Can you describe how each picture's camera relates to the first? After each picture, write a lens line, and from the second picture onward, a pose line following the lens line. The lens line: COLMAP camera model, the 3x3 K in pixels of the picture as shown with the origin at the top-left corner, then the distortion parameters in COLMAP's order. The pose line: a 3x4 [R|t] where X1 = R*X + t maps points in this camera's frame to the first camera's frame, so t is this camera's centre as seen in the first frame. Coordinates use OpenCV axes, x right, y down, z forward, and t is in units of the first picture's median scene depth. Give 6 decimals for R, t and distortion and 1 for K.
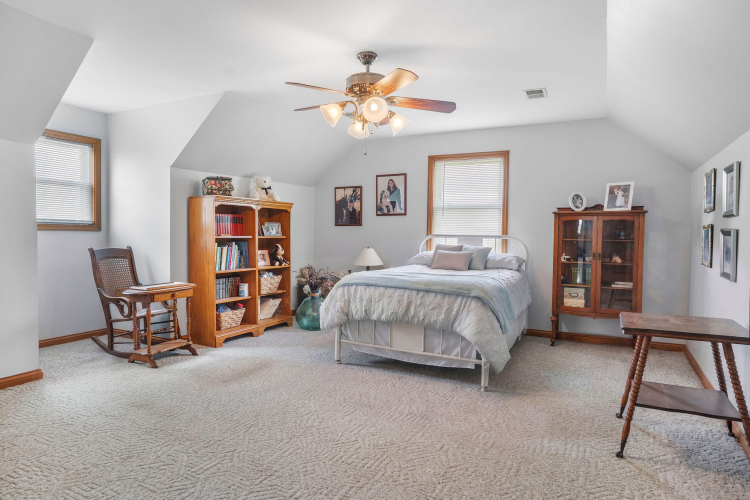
lens RADIAL K [[450.1, 0, 374.9], [0, 450.1, 236.0], [0, 0, 1]] dist [-0.039548, 0.032647]
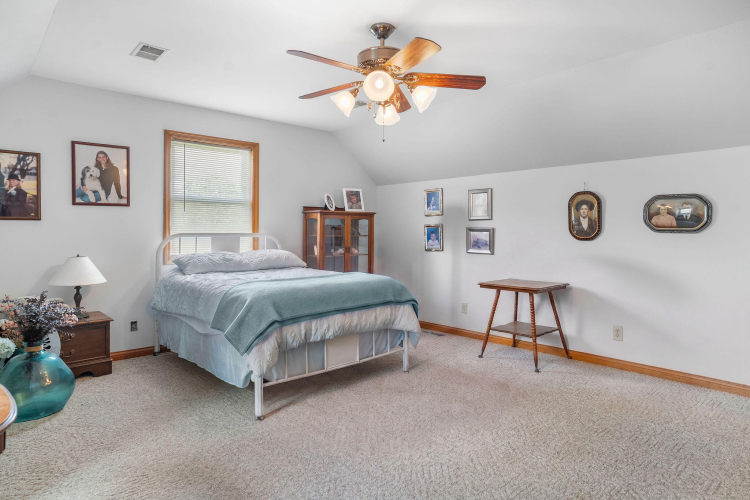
lens RADIAL K [[450.1, 0, 374.9], [0, 450.1, 236.0], [0, 0, 1]] dist [-0.039548, 0.032647]
pose [[0.347295, -0.016571, 0.937609, -0.448323], [0.010071, 0.999852, 0.013940, -0.005939], [-0.937702, 0.004601, 0.347411, 0.396617]]
